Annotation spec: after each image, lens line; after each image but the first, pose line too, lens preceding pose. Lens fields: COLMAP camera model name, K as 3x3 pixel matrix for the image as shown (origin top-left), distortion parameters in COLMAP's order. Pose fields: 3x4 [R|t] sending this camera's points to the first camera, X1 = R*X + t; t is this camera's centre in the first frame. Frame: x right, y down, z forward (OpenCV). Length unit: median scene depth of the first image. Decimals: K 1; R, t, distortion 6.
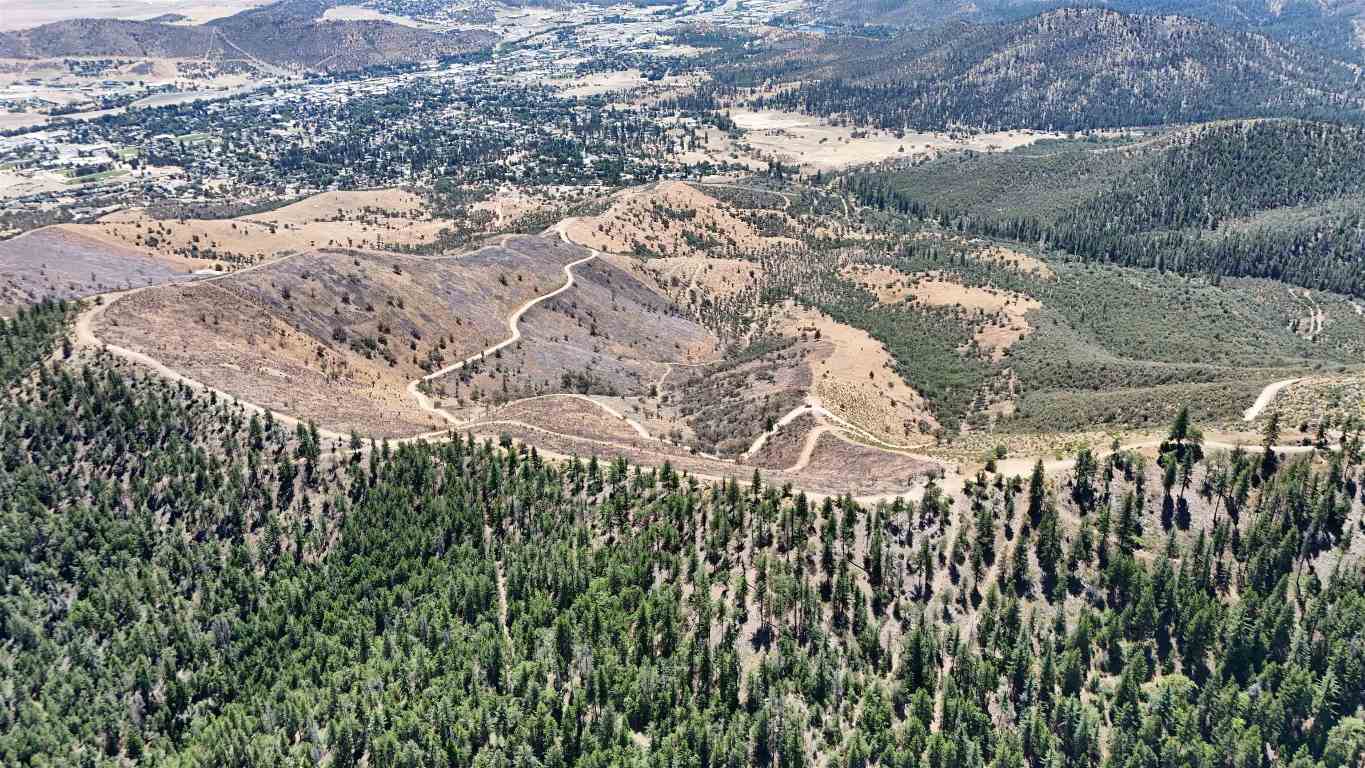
lens RADIAL K [[999.7, 0, 683.8], [0, 999.7, 387.7], [0, 0, 1]] dist [0.074057, -0.070595]
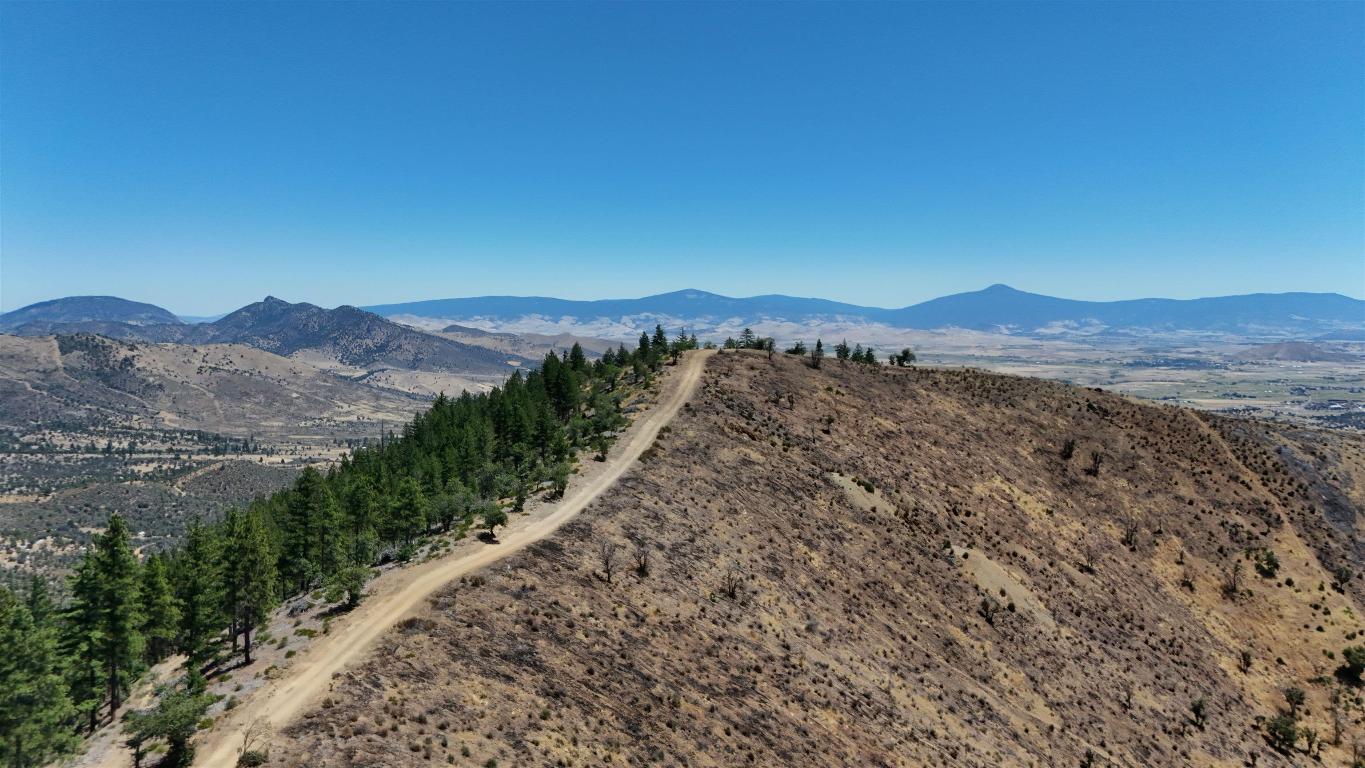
lens RADIAL K [[997.1, 0, 648.1], [0, 997.1, 384.1], [0, 0, 1]] dist [0.000325, 0.000816]
pose [[0.166440, 0.070675, -0.983515, -0.038328], [-0.442656, 0.896630, -0.010480, -0.004944], [0.881109, 0.437104, 0.180520, 0.225441]]
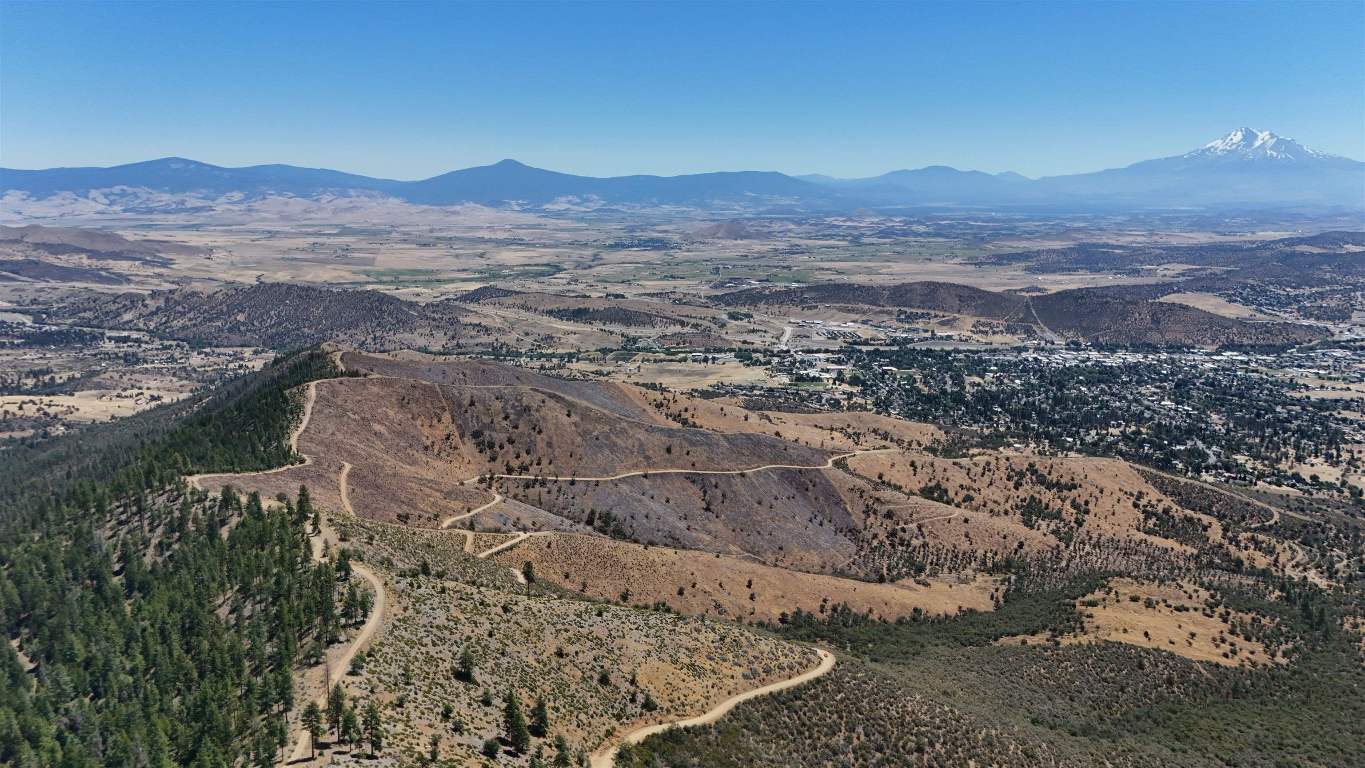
lens RADIAL K [[1003.8, 0, 685.4], [0, 1003.8, 377.4], [0, 0, 1]] dist [0.077091, -0.069933]
pose [[0.619773, 0.152959, -0.769730, 0.318993], [-0.356622, 0.928596, -0.102617, -0.027652], [0.699072, 0.338102, 0.630067, 0.074104]]
